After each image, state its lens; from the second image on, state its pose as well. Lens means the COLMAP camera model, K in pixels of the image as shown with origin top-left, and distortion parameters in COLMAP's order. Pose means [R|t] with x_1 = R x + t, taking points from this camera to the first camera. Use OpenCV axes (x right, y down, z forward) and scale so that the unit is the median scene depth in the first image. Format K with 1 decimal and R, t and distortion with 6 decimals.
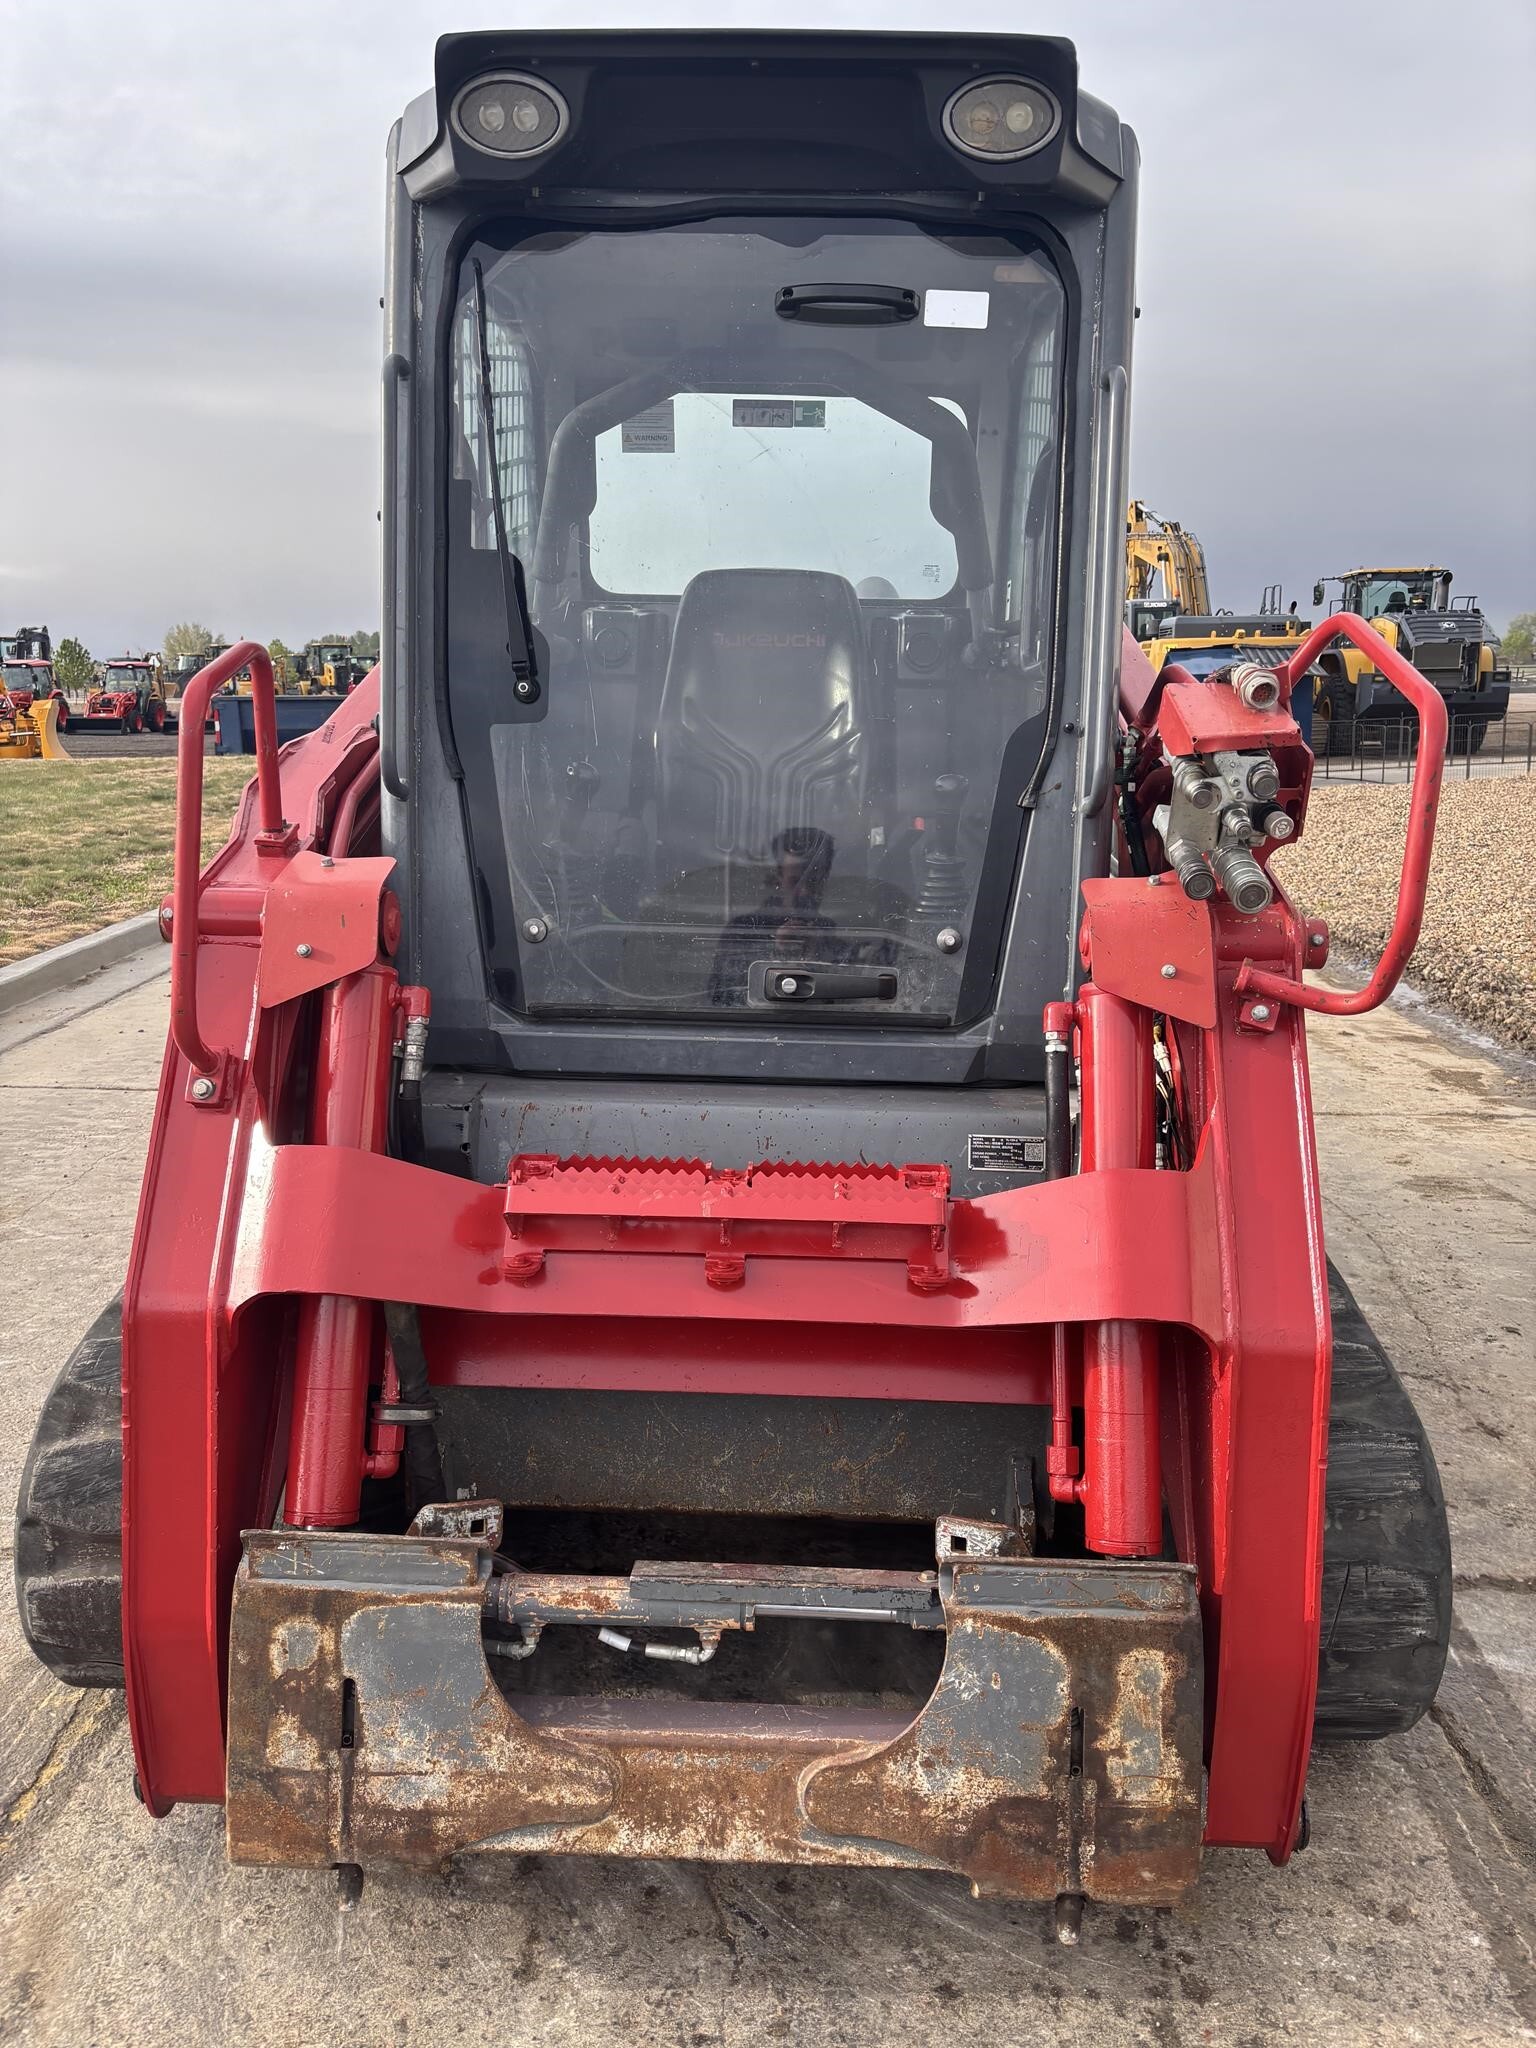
lens RADIAL K [[1541.8, 0, 756.2], [0, 1541.8, 1028.9], [0, 0, 1]] dist [0.053563, -0.061132]
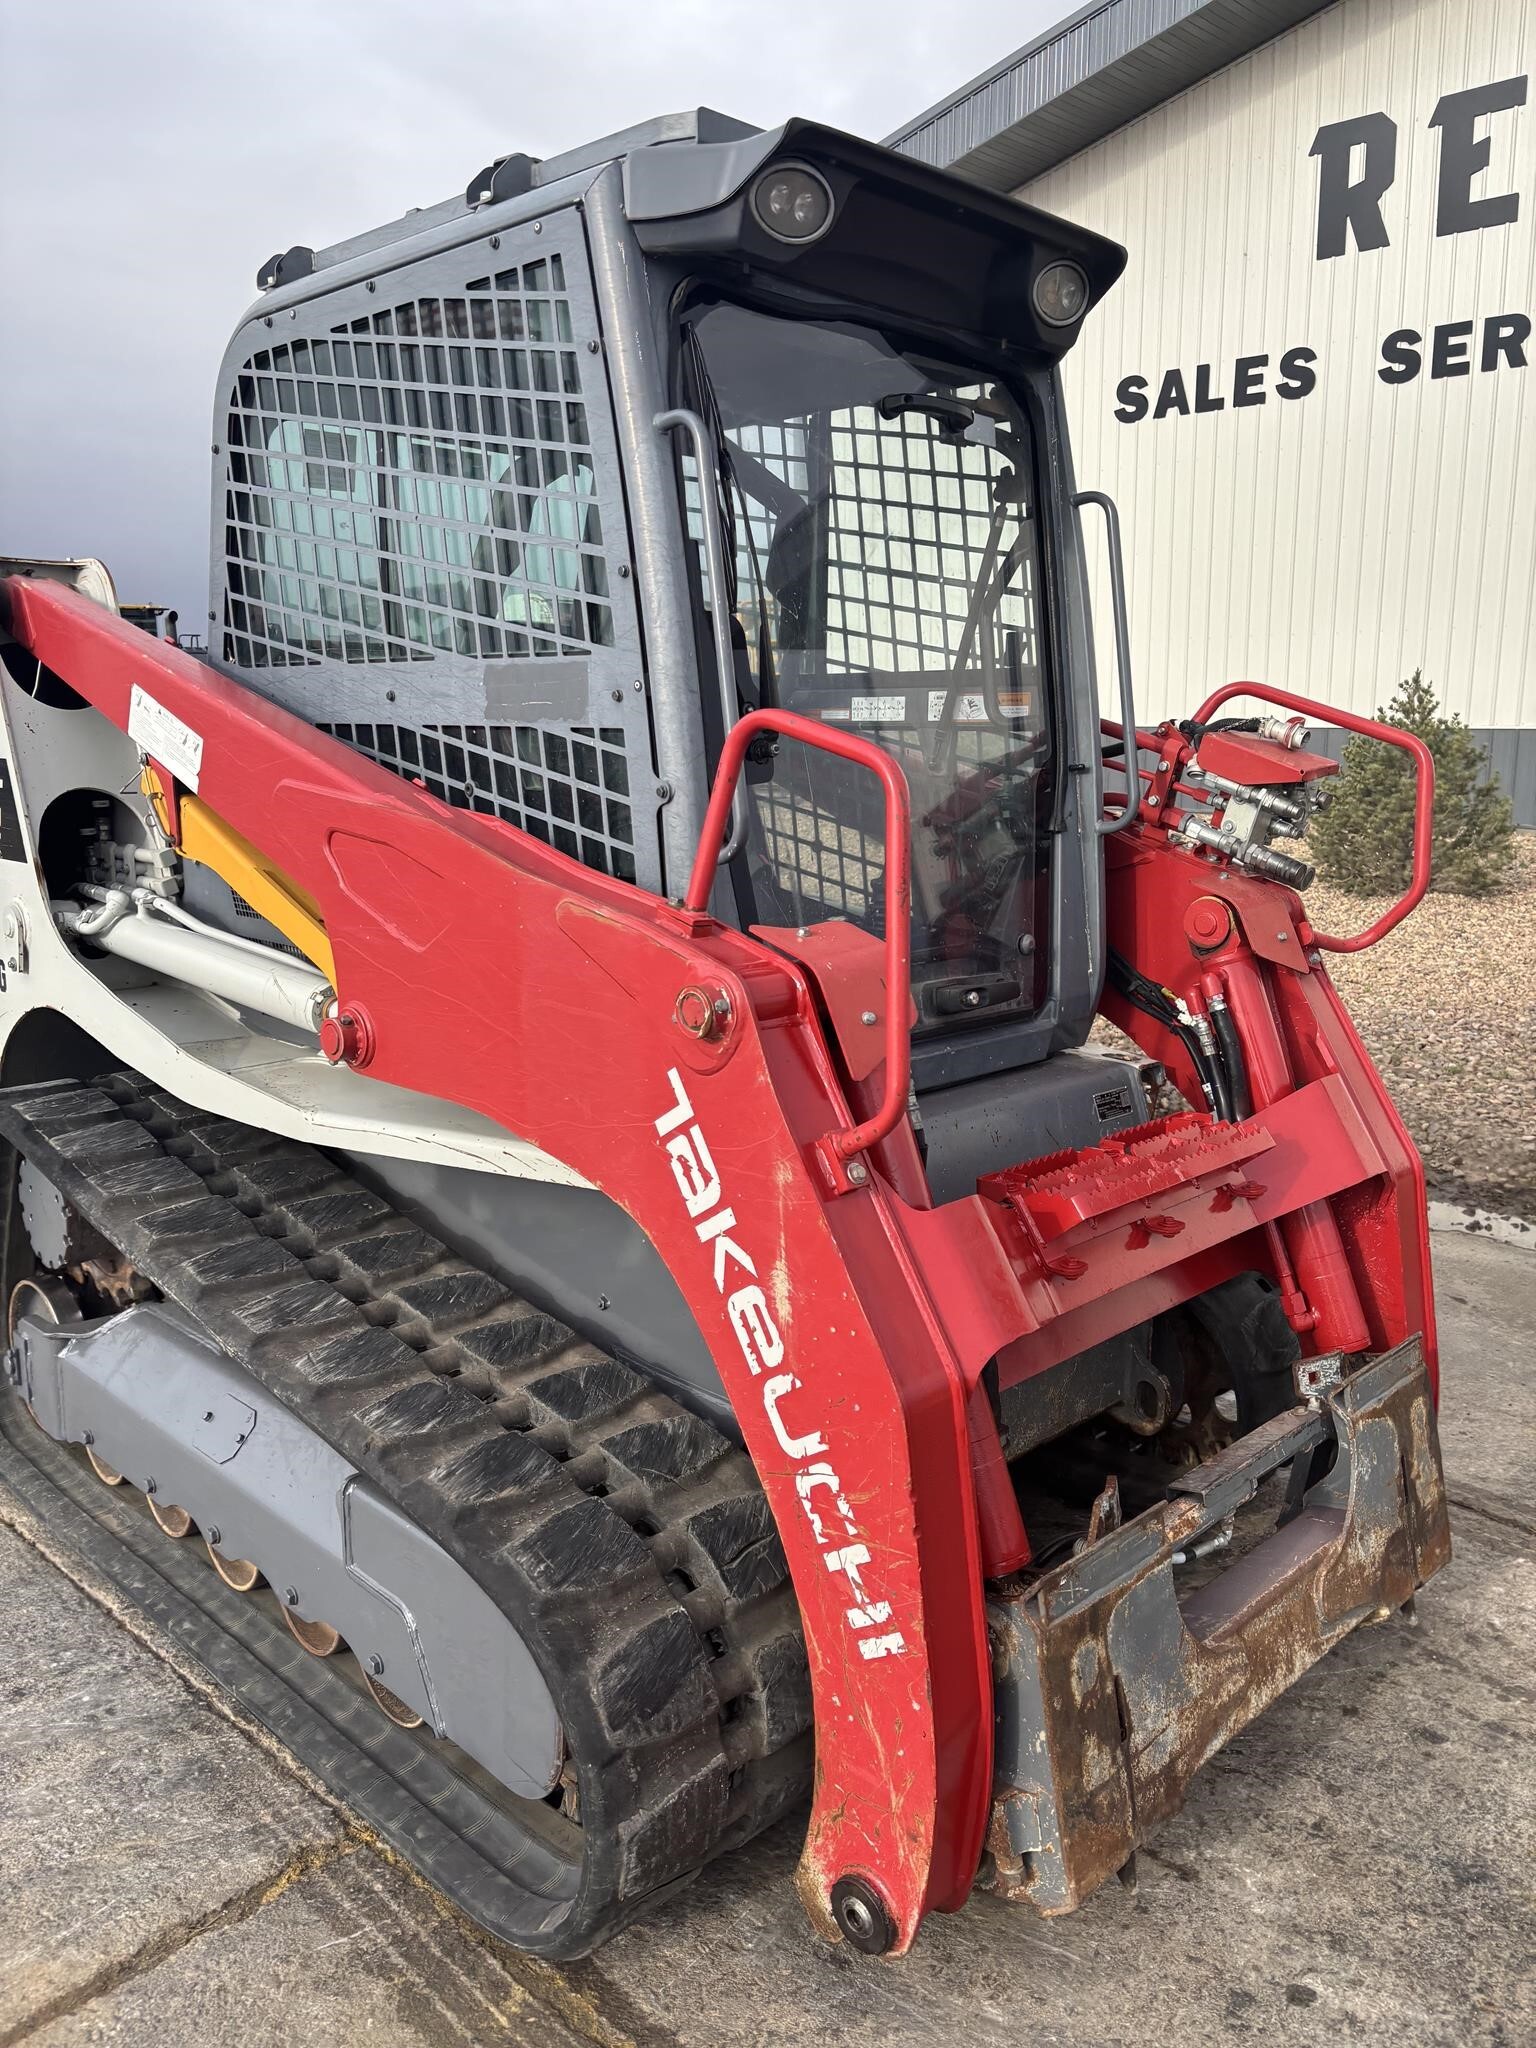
lens RADIAL K [[1541.8, 0, 751.1], [0, 1541.8, 1009.3], [0, 0, 1]] dist [0.053563, -0.061132]
pose [[0.683576, -0.147904, 0.714737, -1.109531], [0.169902, 0.984597, 0.041253, -0.116354], [-0.709829, 0.093236, 0.698176, 0.385402]]
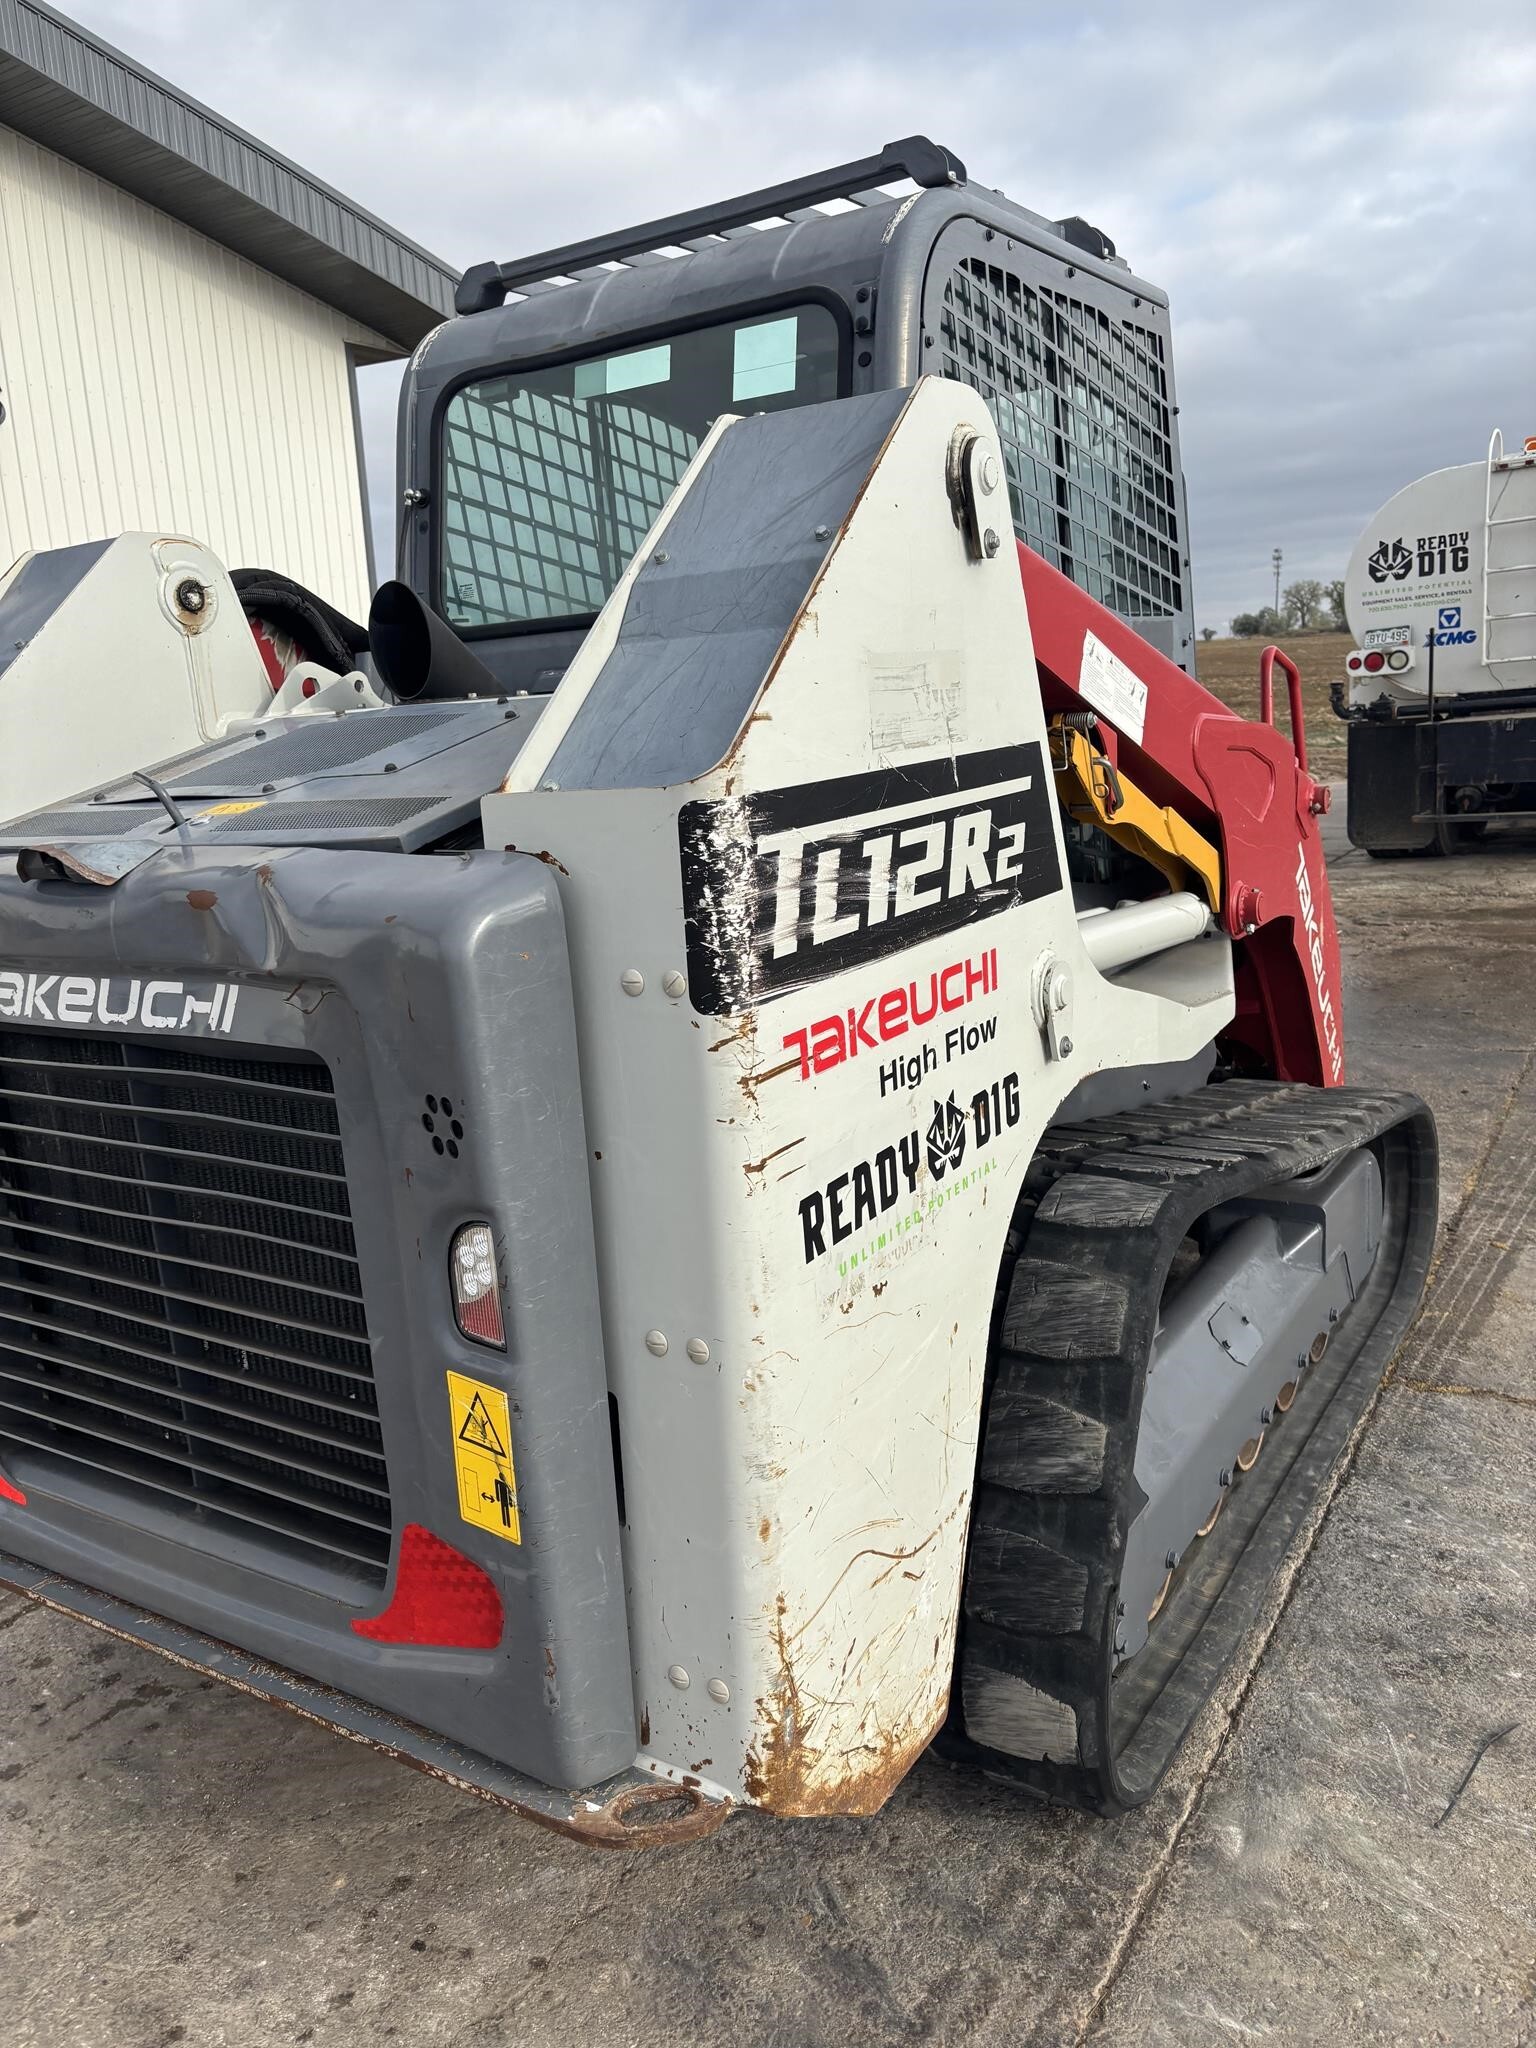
lens RADIAL K [[1541.8, 0, 750.5], [0, 1541.8, 999.2], [0, 0, 1]] dist [0.053563, -0.061132]
pose [[-0.853151, -0.072957, 0.516536, -0.824455], [0.160554, 0.905386, 0.393063, -0.739950], [-0.496342, 0.418274, -0.760718, 3.078872]]
